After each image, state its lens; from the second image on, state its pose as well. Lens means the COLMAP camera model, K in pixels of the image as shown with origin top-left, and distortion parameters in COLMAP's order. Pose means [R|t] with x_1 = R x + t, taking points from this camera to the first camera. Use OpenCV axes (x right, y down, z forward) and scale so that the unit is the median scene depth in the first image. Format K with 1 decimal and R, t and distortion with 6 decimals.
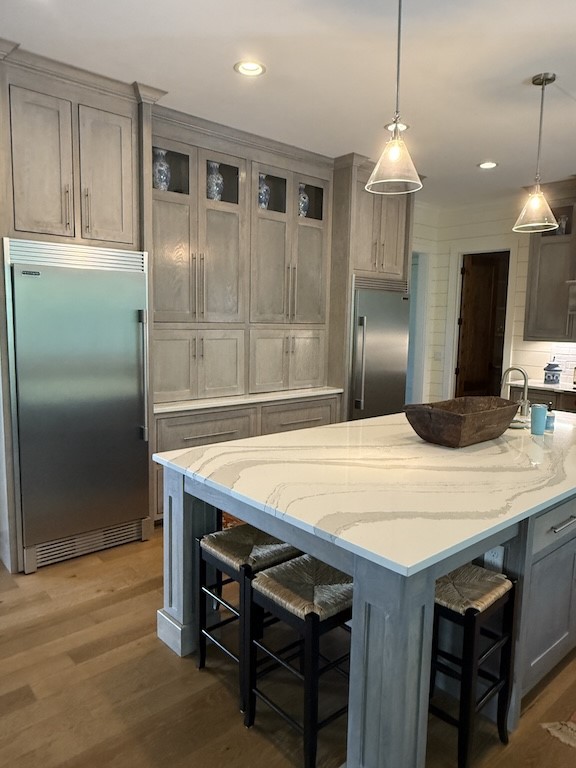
lens RADIAL K [[542.1, 0, 288.8], [0, 542.1, 383.3], [0, 0, 1]] dist [0.013989, -0.016354]
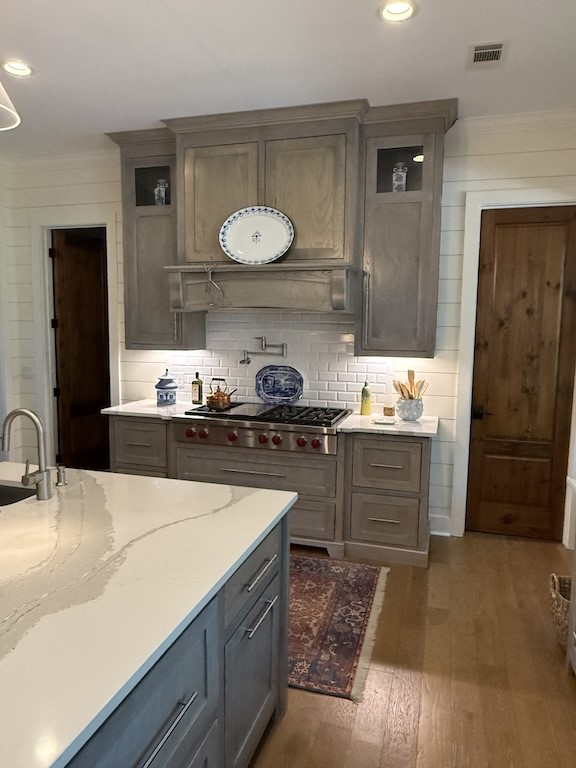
lens RADIAL K [[542.1, 0, 288.0], [0, 542.1, 384.0], [0, 0, 1]] dist [0.013989, -0.016354]
pose [[0.847630, -0.070766, 0.525848, 0.213351], [0.070207, 0.997310, 0.021043, -0.029728], [-0.525923, 0.019082, 0.850318, 0.249104]]
